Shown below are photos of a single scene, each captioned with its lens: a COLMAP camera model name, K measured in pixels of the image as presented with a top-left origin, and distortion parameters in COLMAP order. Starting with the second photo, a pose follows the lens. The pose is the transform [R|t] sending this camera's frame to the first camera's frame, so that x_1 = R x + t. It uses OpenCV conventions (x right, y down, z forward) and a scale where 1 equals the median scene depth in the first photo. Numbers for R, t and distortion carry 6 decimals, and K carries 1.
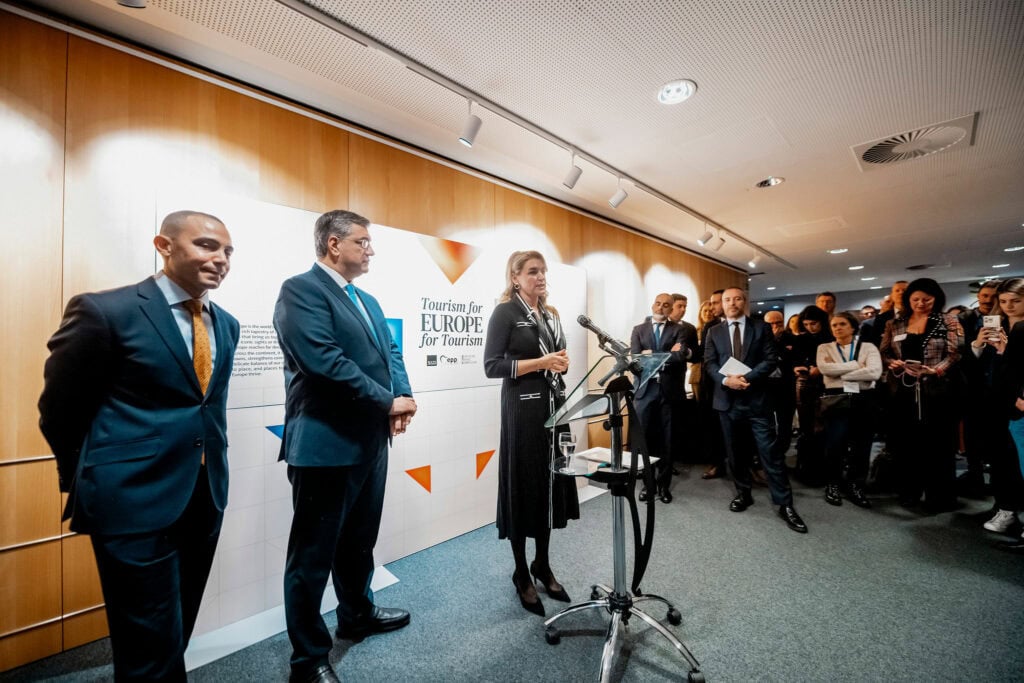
lens RADIAL K [[415.6, 0, 512.0], [0, 415.6, 341.5], [0, 0, 1]] dist [-0.001137, -0.000035]
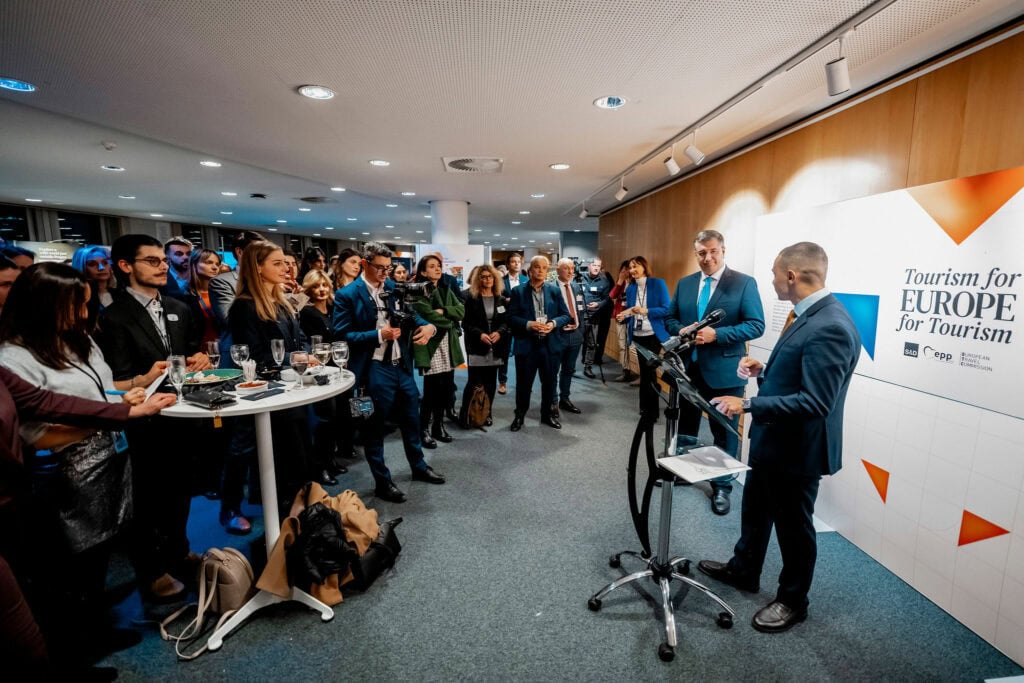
lens RADIAL K [[458.5, 0, 512.0], [0, 458.5, 341.5], [0, 0, 1]] dist [0.000175, 0.000289]
pose [[-0.636551, 0.123590, -0.761268, 0.923256], [0.013706, 0.988733, 0.149058, -0.106307], [0.771113, 0.084449, -0.631073, 0.952987]]
